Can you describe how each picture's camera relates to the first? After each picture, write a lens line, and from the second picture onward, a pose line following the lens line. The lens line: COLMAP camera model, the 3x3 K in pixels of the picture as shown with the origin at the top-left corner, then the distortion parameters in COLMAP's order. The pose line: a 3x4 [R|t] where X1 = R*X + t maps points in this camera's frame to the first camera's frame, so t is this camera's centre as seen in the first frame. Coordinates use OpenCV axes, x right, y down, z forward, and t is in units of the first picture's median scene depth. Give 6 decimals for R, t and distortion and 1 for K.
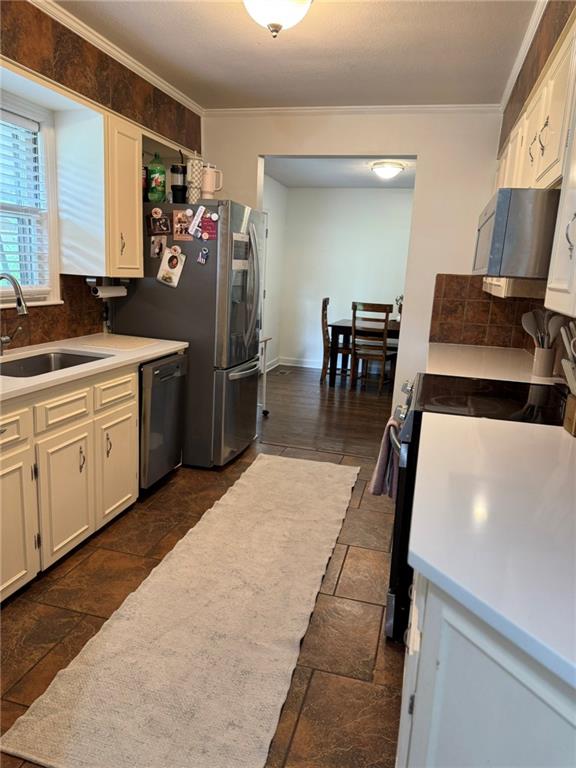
lens RADIAL K [[546.4, 0, 288.0], [0, 546.4, 384.0], [0, 0, 1]] dist [0.093706, -0.139916]
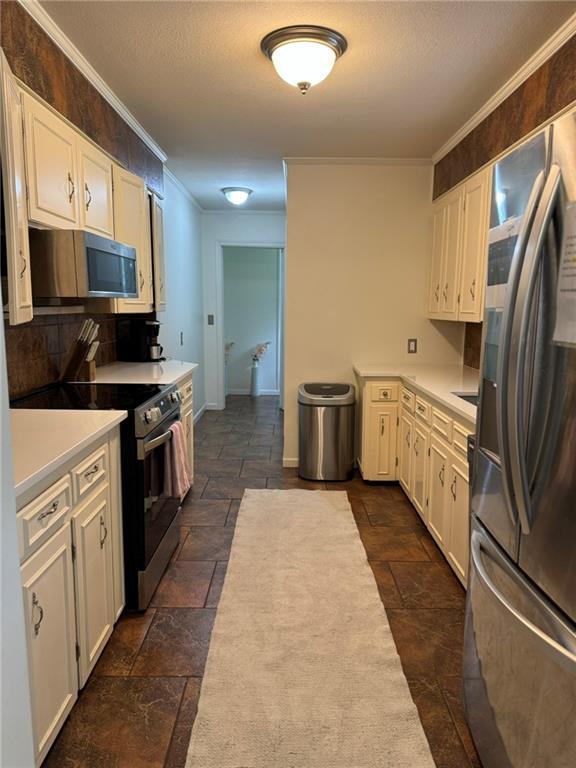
lens RADIAL K [[546.4, 0, 288.0], [0, 546.4, 384.0], [0, 0, 1]] dist [0.093706, -0.139916]
pose [[-0.965101, -0.021781, -0.260969, 0.141815], [-0.109597, 0.938661, 0.326962, -0.223762], [0.237840, 0.344153, -0.908290, 1.106997]]
